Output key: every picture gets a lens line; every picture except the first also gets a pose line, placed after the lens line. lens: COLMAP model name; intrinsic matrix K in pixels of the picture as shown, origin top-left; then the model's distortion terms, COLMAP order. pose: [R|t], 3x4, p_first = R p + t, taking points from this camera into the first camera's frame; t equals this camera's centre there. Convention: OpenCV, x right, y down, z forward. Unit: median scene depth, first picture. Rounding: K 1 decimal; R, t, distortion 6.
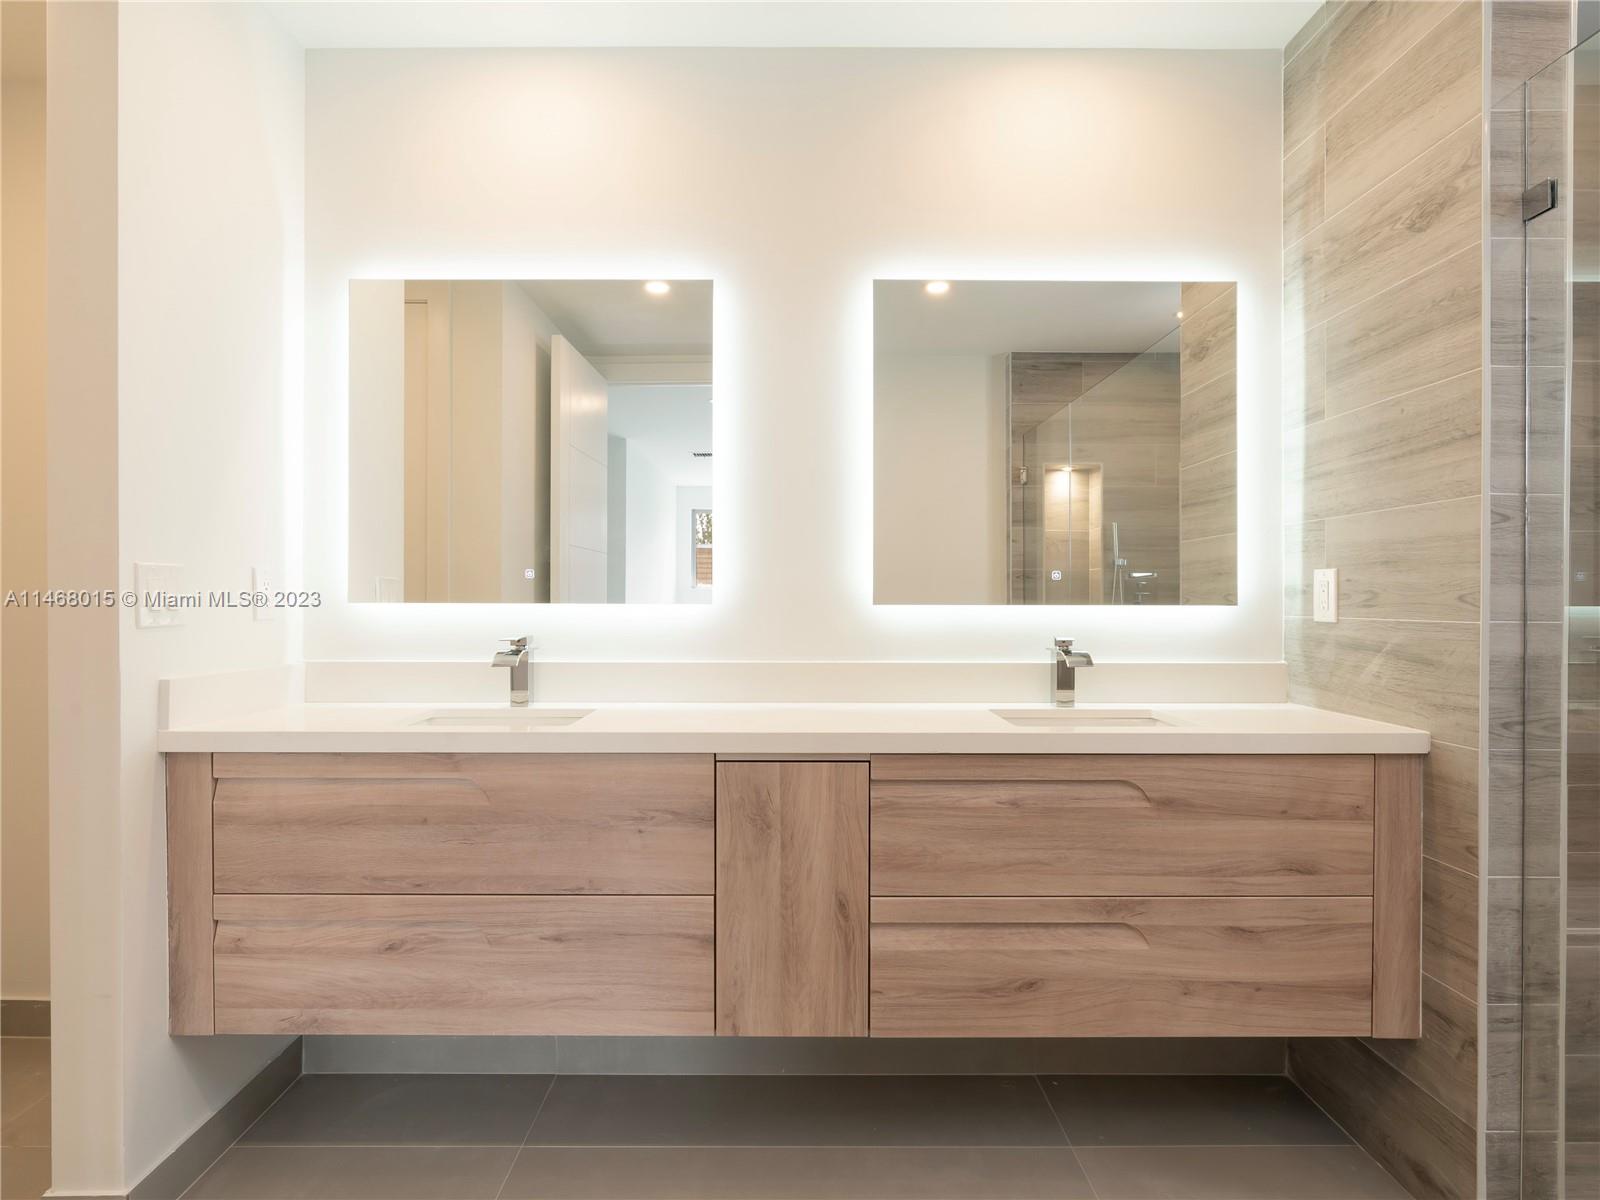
lens RADIAL K [[833.0, 0, 791.1], [0, 833.0, 598.7], [0, 0, 1]] dist [-0.010433, 0.003185]
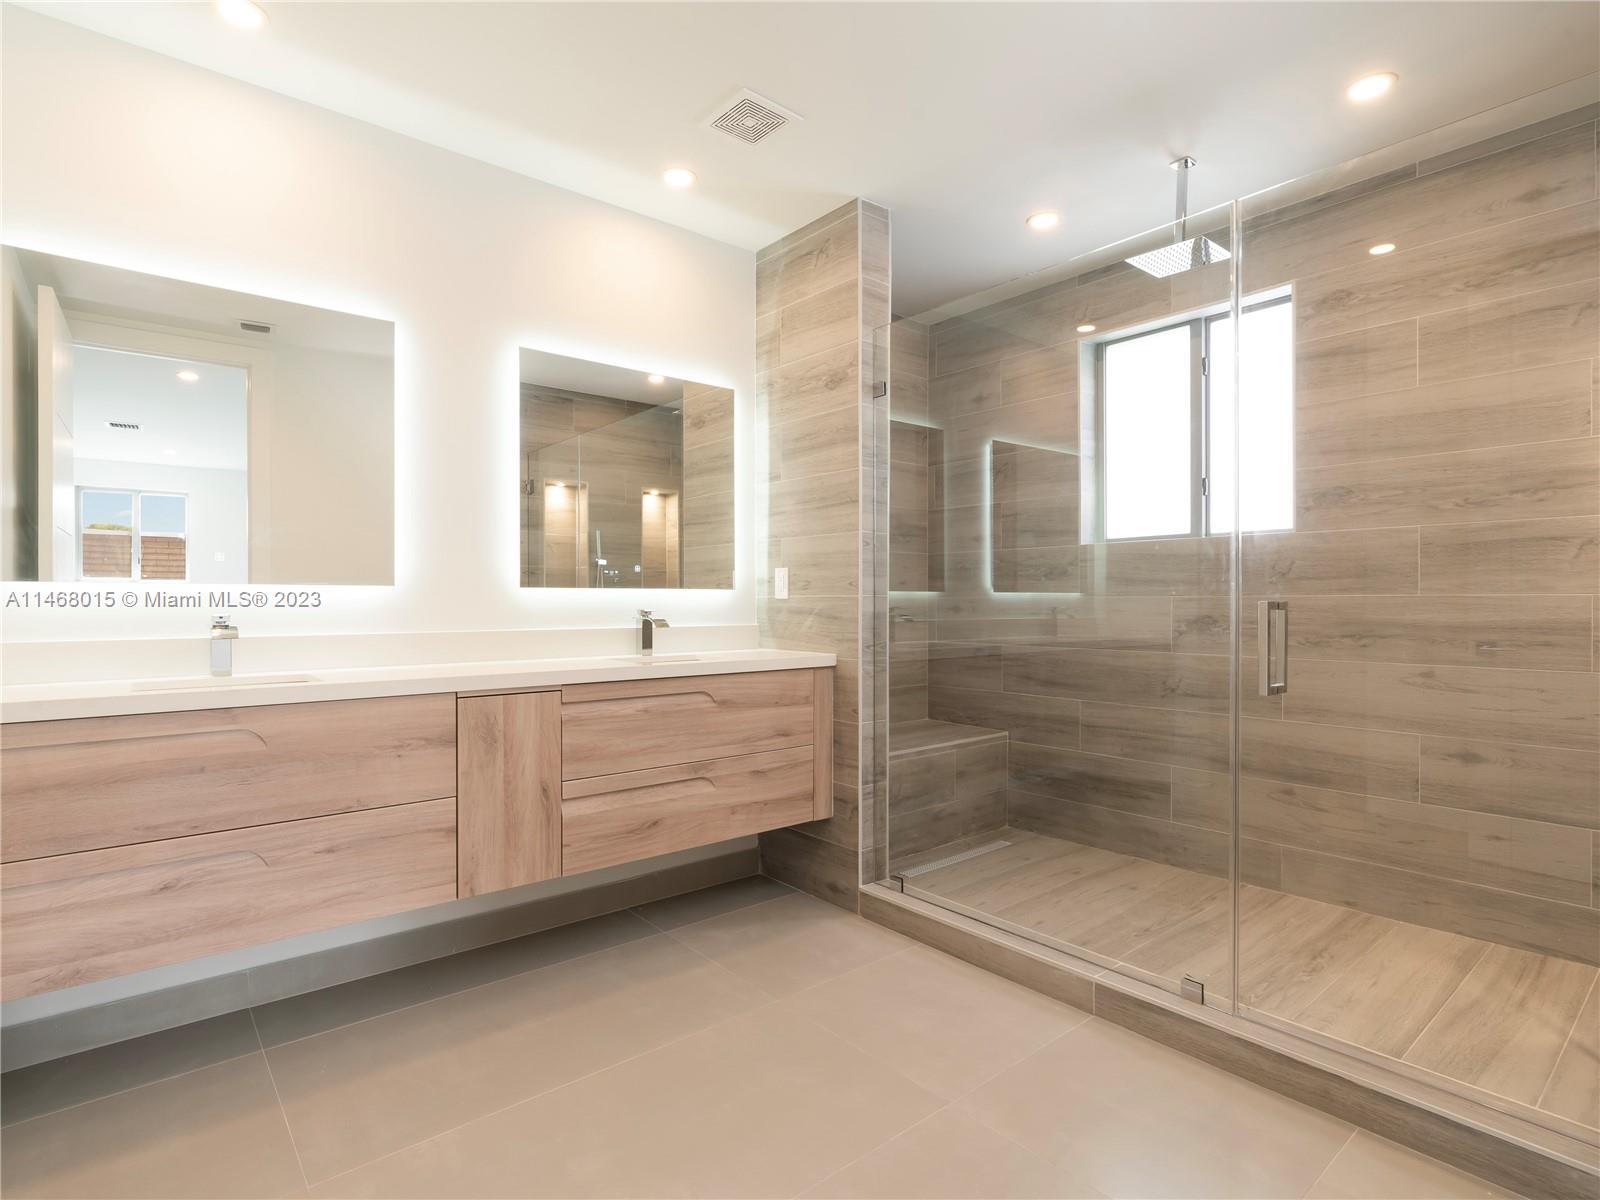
lens RADIAL K [[833.0, 0, 791.1], [0, 833.0, 598.7], [0, 0, 1]] dist [-0.010433, 0.003185]
pose [[0.759454, -0.002040, 0.650557, -0.554756], [0.003005, 0.999995, -0.000372, 0.033892], [-0.650554, 0.002237, 0.759457, -0.387856]]
